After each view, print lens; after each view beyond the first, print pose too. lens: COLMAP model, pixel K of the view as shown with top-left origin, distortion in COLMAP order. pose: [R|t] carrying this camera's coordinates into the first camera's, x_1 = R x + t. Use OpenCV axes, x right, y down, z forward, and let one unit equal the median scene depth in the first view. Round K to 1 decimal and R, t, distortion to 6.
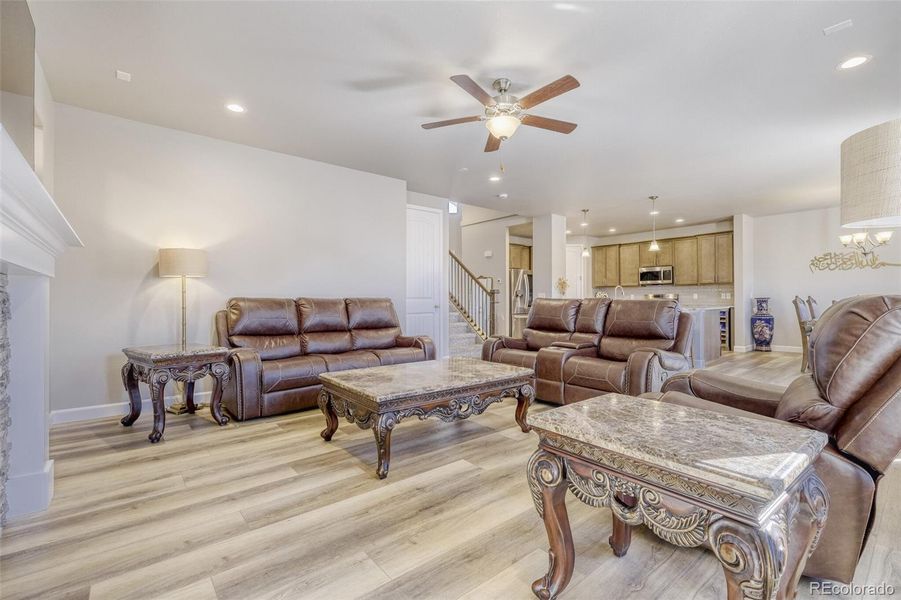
lens RADIAL K [[399.2, 0, 454.2], [0, 399.2, 300.3], [0, 0, 1]] dist [-0.016294, -0.000522]
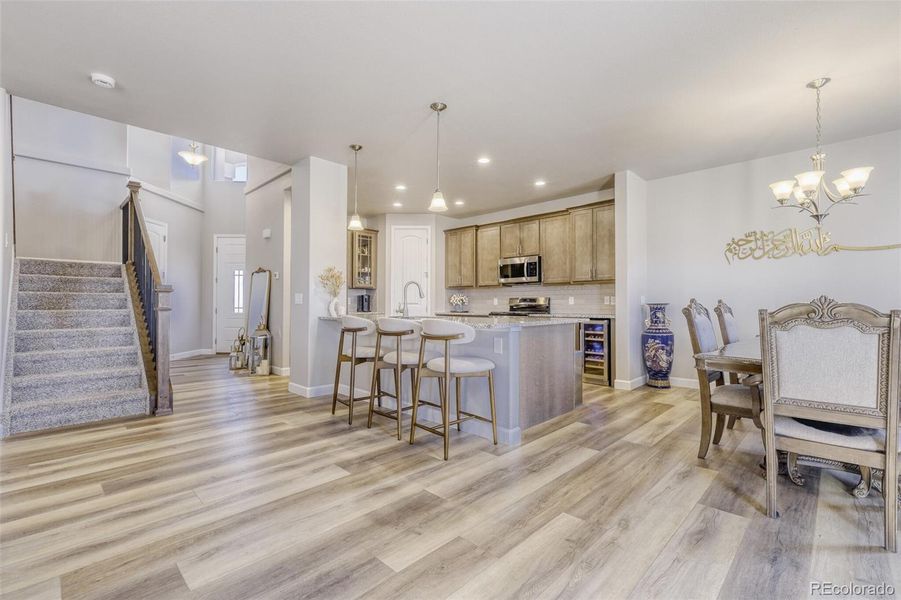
lens RADIAL K [[399.2, 0, 454.2], [0, 399.2, 300.3], [0, 0, 1]] dist [-0.016294, -0.000522]
pose [[0.993619, 0.007009, 0.112568, 0.376566], [-0.005522, 0.999893, -0.013515, -0.000918], [-0.112651, 0.012807, 0.993552, 0.393736]]
